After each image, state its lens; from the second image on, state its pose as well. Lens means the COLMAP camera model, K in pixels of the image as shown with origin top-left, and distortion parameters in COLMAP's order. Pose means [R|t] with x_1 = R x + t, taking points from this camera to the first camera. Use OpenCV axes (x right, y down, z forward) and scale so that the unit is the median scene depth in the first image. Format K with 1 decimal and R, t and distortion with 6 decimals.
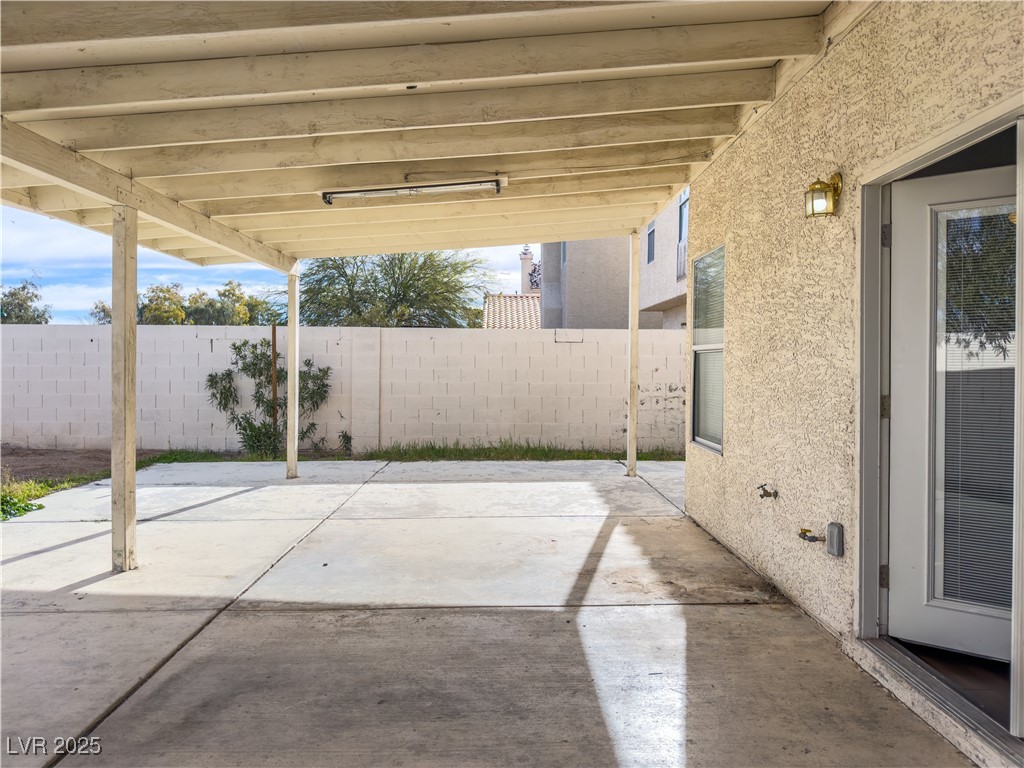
lens RADIAL K [[711.5, 0, 510.0], [0, 711.5, 367.0], [0, 0, 1]] dist [0.166687, -0.142502]
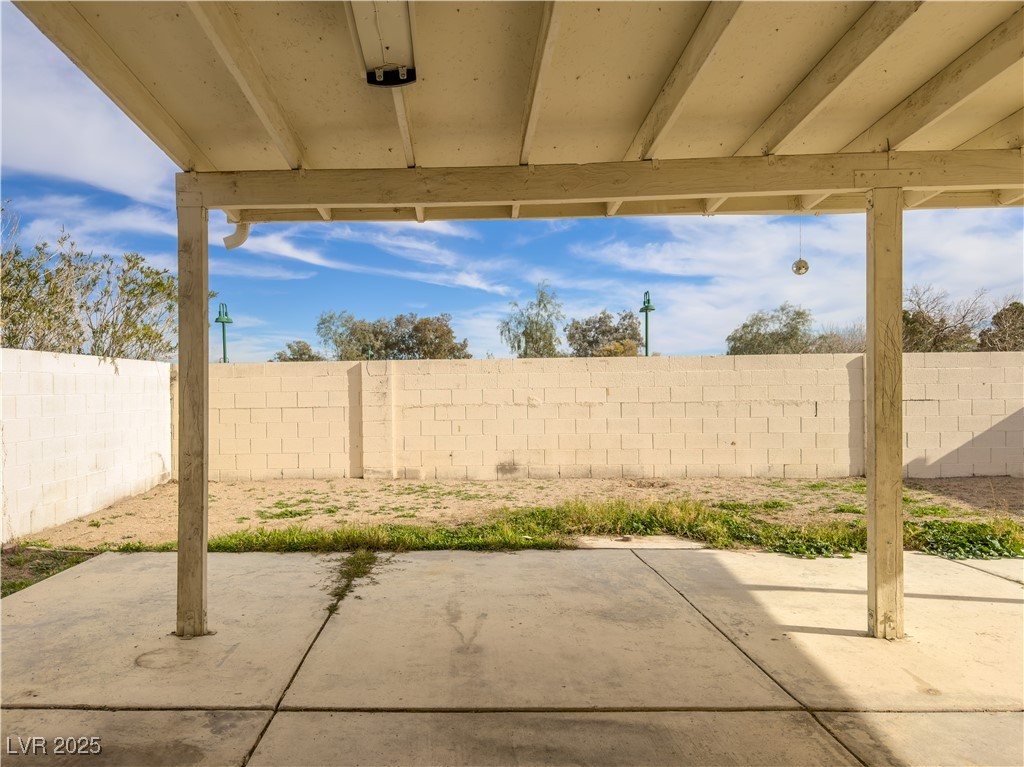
lens RADIAL K [[857.5, 0, 548.6], [0, 857.5, 387.0], [0, 0, 1]] dist [0.159953, -0.308552]
pose [[-0.028170, 0.000101, -0.999603, 0.416029], [0.010488, 0.999945, -0.000195, -0.003979], [0.999548, -0.010490, -0.028169, 0.612788]]
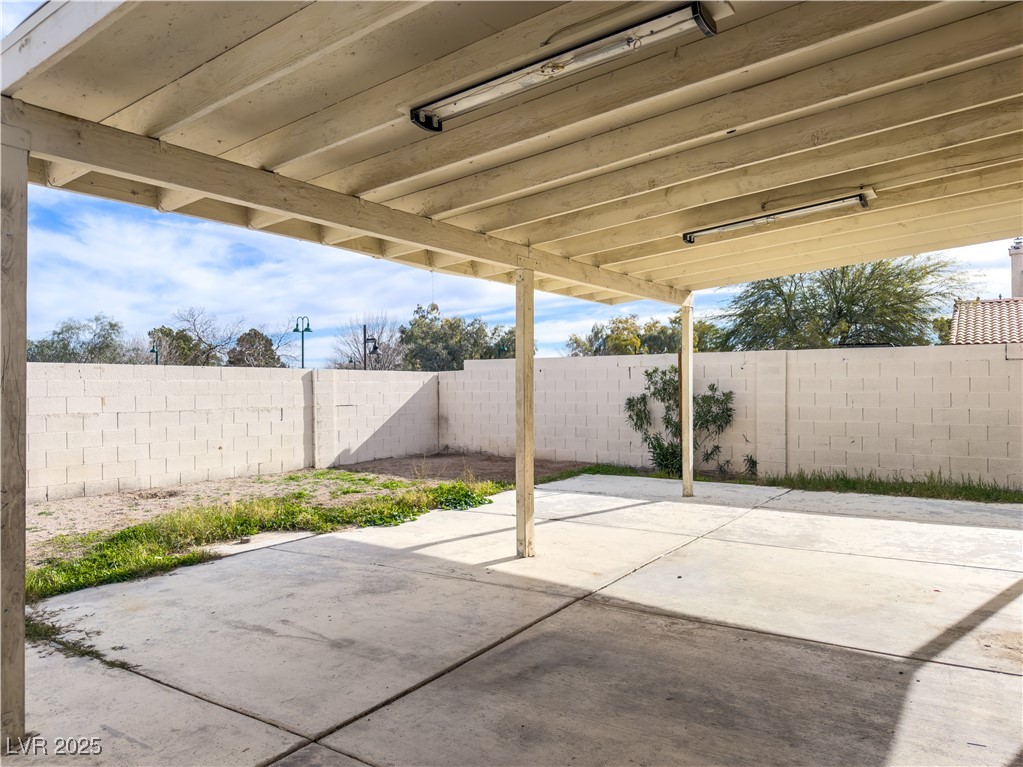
lens RADIAL K [[727.8, 0, 565.0], [0, 727.8, 383.5], [0, 0, 1]] dist [0.177420, -0.172752]
pose [[0.857402, -0.009318, -0.514563, 0.170681], [0.006601, 0.999953, -0.007108, -0.010658], [0.514605, 0.002698, 0.857423, -0.037970]]
